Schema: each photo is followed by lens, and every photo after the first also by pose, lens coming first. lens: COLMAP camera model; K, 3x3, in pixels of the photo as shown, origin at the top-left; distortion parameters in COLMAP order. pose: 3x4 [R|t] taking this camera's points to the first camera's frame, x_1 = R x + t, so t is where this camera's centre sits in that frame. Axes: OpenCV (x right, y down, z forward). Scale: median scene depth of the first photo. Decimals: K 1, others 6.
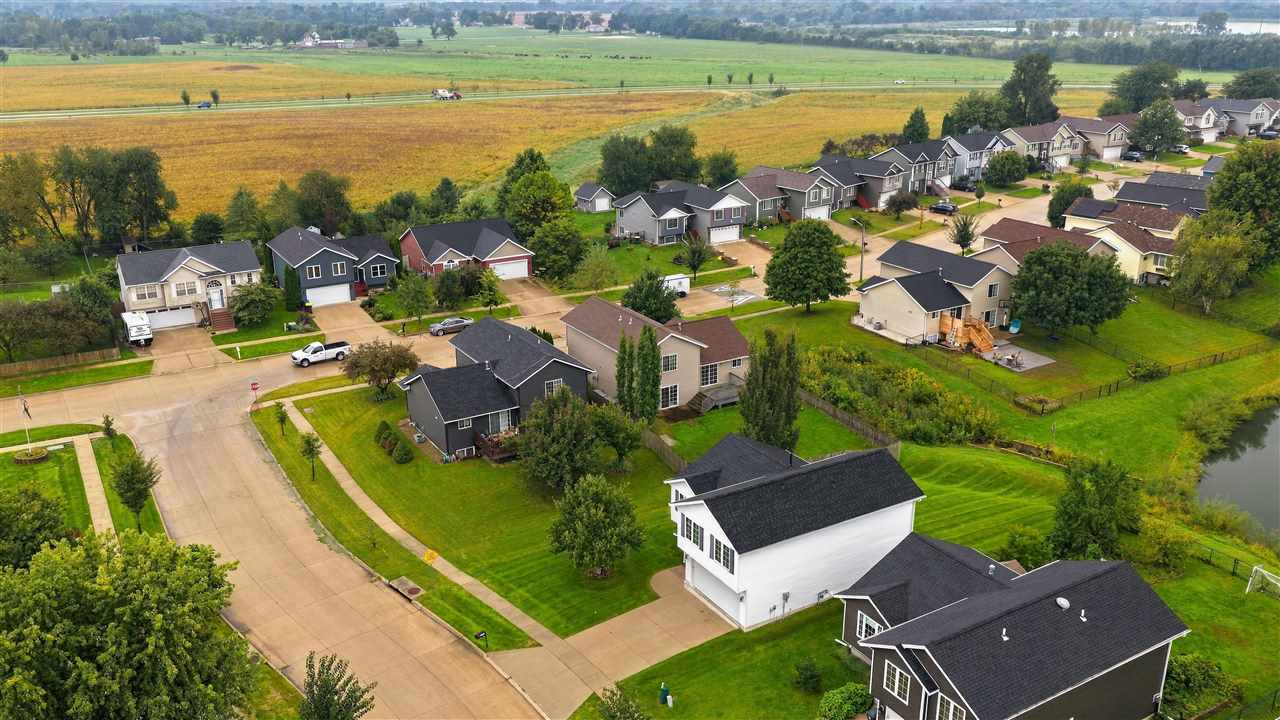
lens RADIAL K [[1046.4, 0, 649.7], [0, 1046.4, 353.0], [0, 0, 1]] dist [-0.011558, 0.022252]
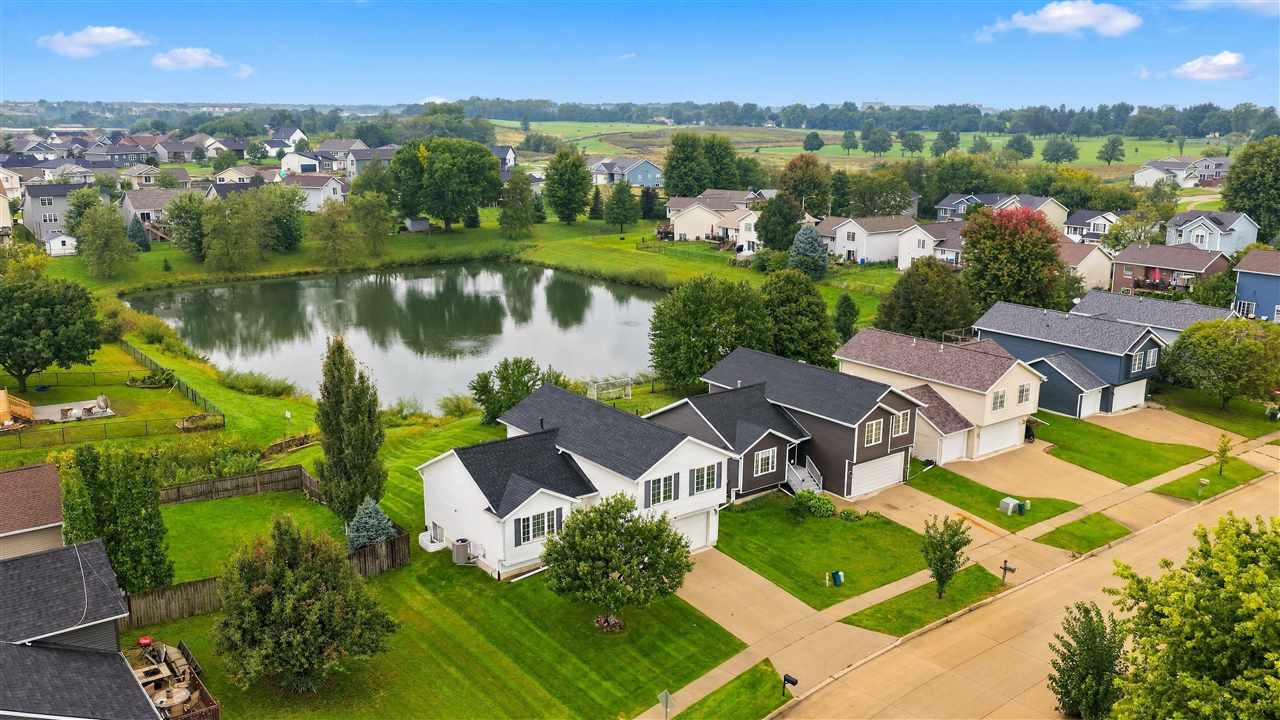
lens RADIAL K [[1046.4, 0, 626.4], [0, 1046.4, 359.1], [0, 0, 1]] dist [-0.011558, 0.022252]
pose [[-0.098520, -0.226034, 0.969125, -0.477961], [0.315145, 0.916652, 0.245832, -0.097247], [-0.943916, 0.329634, -0.019075, 0.601222]]
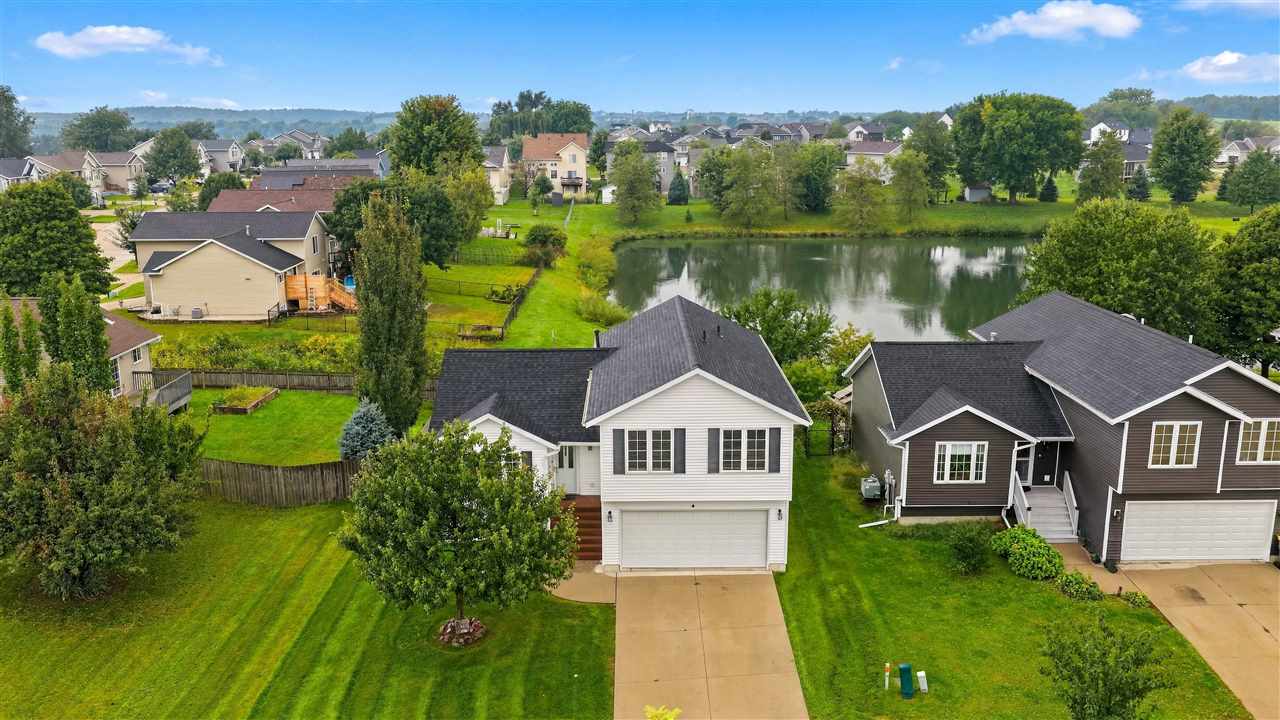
lens RADIAL K [[1046.4, 0, 633.5], [0, 1046.4, 361.9], [0, 0, 1]] dist [-0.011558, 0.022252]
pose [[0.515386, -0.193706, 0.834779, -0.245265], [0.279129, 0.958941, 0.050185, 0.057318], [-0.810225, 0.207147, 0.548294, 0.415458]]
